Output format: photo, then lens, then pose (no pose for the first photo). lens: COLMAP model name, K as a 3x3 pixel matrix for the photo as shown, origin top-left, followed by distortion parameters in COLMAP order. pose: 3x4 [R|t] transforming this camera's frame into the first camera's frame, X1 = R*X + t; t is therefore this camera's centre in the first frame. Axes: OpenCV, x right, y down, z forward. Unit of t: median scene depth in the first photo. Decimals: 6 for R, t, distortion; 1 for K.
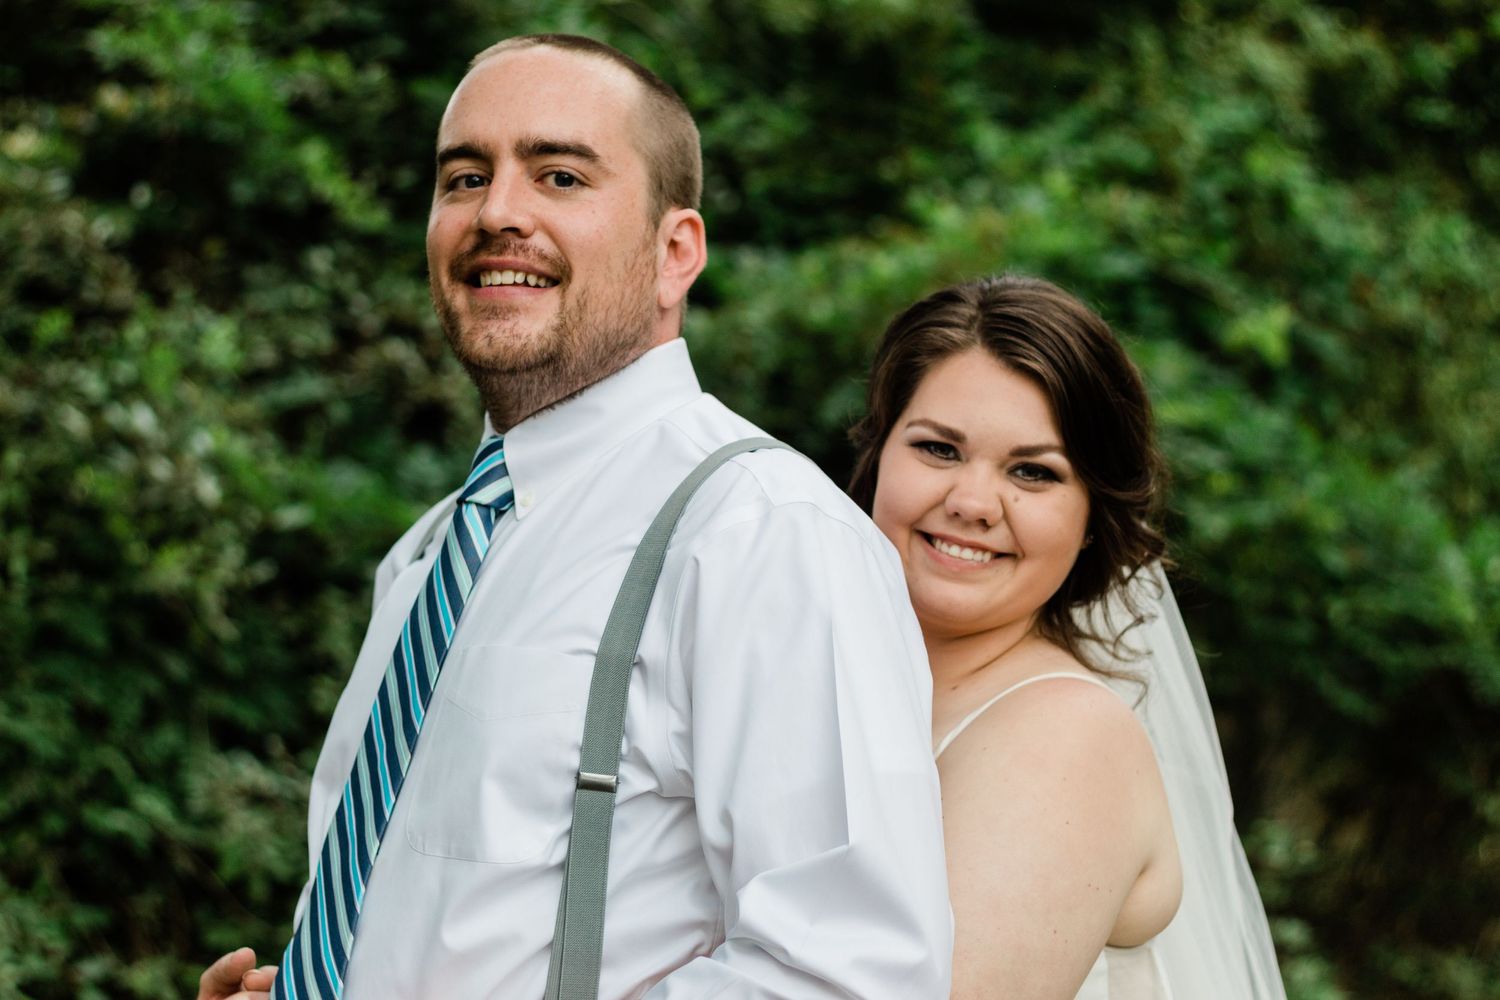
lens RADIAL K [[3337.0, 0, 750.0], [0, 3337.0, 500.0], [0, 0, 1]] dist [-0.064235, 0.390731]
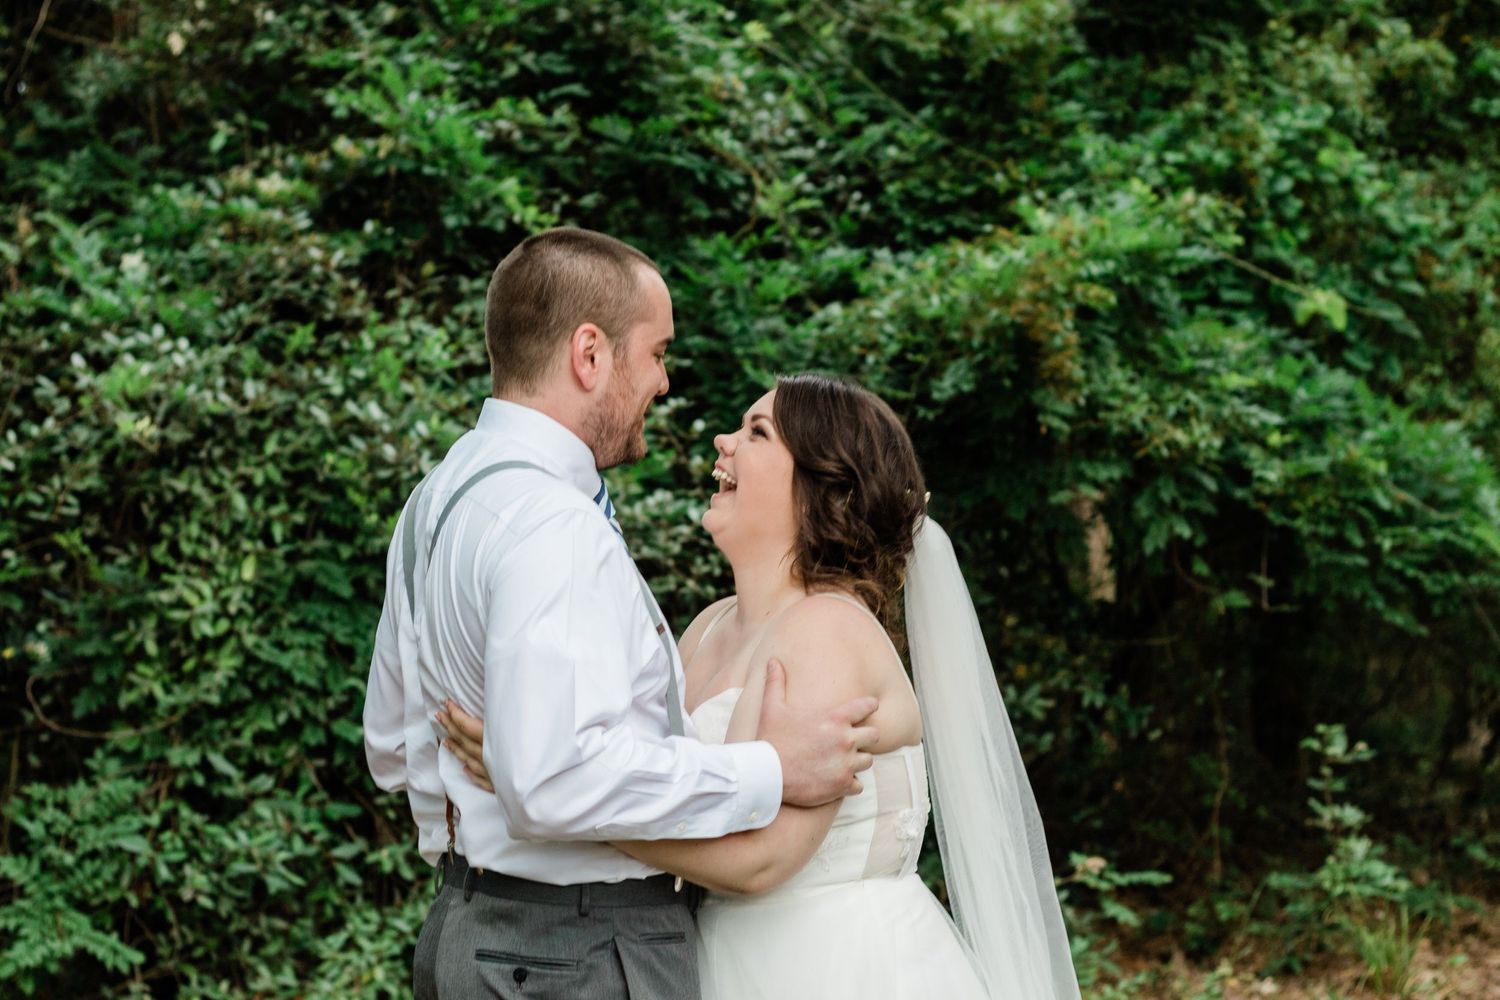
lens RADIAL K [[3337.0, 0, 750.0], [0, 3337.0, 500.0], [0, 0, 1]] dist [-0.064235, 0.390731]
pose [[0.996814, -0.024252, -0.075980, 0.044683], [0.025292, 0.999599, 0.012748, -0.002889], [0.075640, -0.014629, 0.997028, -0.201432]]
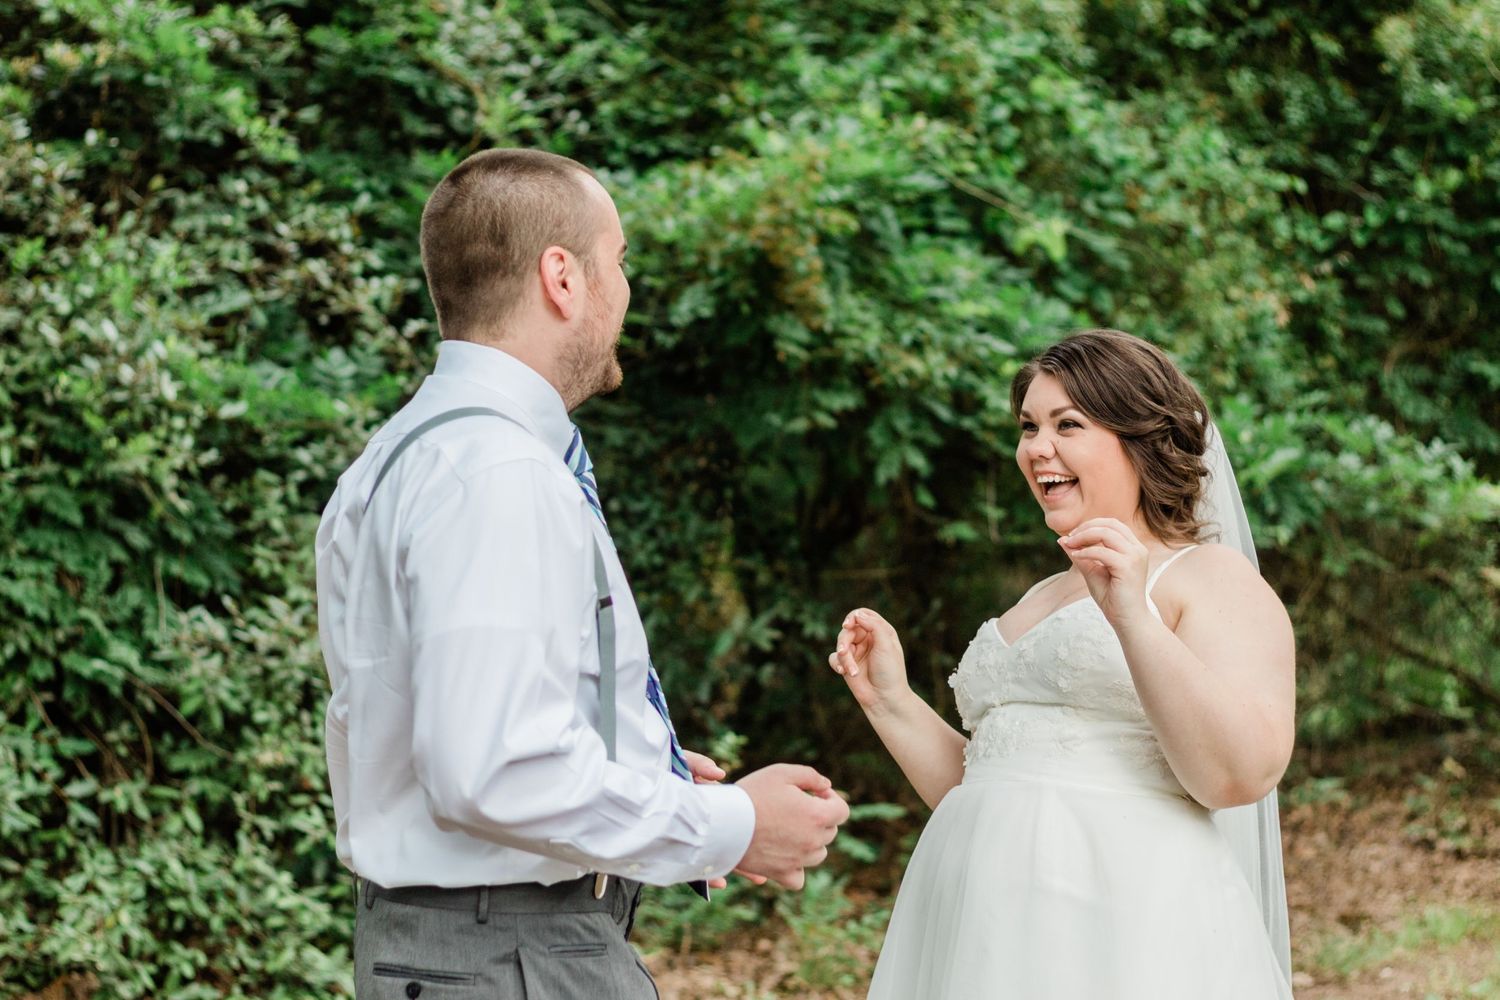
lens RADIAL K [[3337.0, 0, 750.0], [0, 3337.0, 500.0], [0, 0, 1]] dist [-0.064235, 0.390731]
pose [[0.998233, -0.016706, 0.057016, -0.018981], [0.014488, 0.999131, 0.039086, -0.005888], [-0.057620, -0.038191, 0.997608, -0.177381]]
